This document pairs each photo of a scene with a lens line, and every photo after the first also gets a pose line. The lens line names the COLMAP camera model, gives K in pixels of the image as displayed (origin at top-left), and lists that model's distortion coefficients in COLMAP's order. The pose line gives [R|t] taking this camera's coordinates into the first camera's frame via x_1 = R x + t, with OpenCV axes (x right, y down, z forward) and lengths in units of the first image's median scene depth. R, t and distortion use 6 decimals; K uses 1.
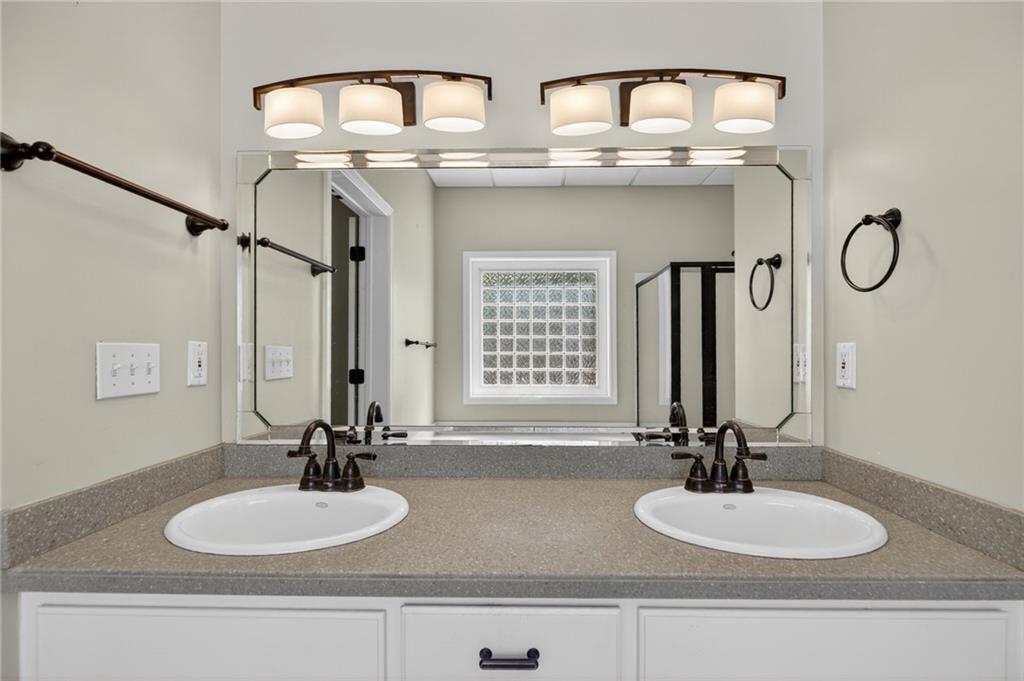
lens RADIAL K [[475.5, 0, 514.2], [0, 475.5, 349.7], [0, 0, 1]] dist [-0.009378, -0.000010]
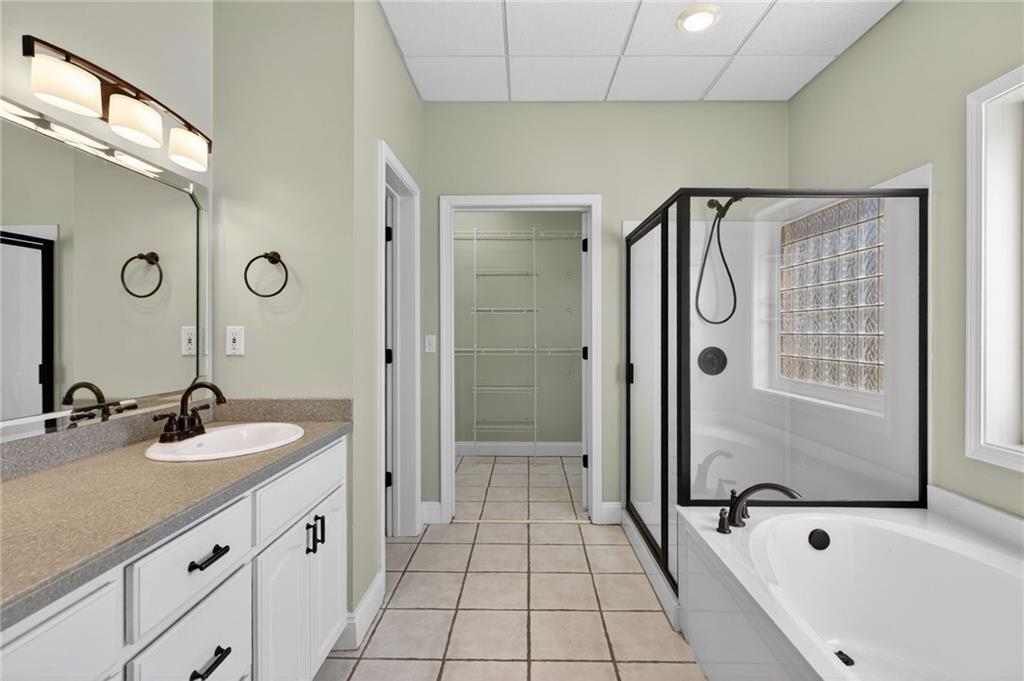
lens RADIAL K [[475.5, 0, 515.0], [0, 475.5, 332.7], [0, 0, 1]] dist [-0.009378, -0.000010]
pose [[0.013091, -0.005984, 0.999896, -0.850941], [0.009687, 0.999936, 0.005858, 0.007275], [-0.999867, 0.009609, 0.013149, 0.067435]]
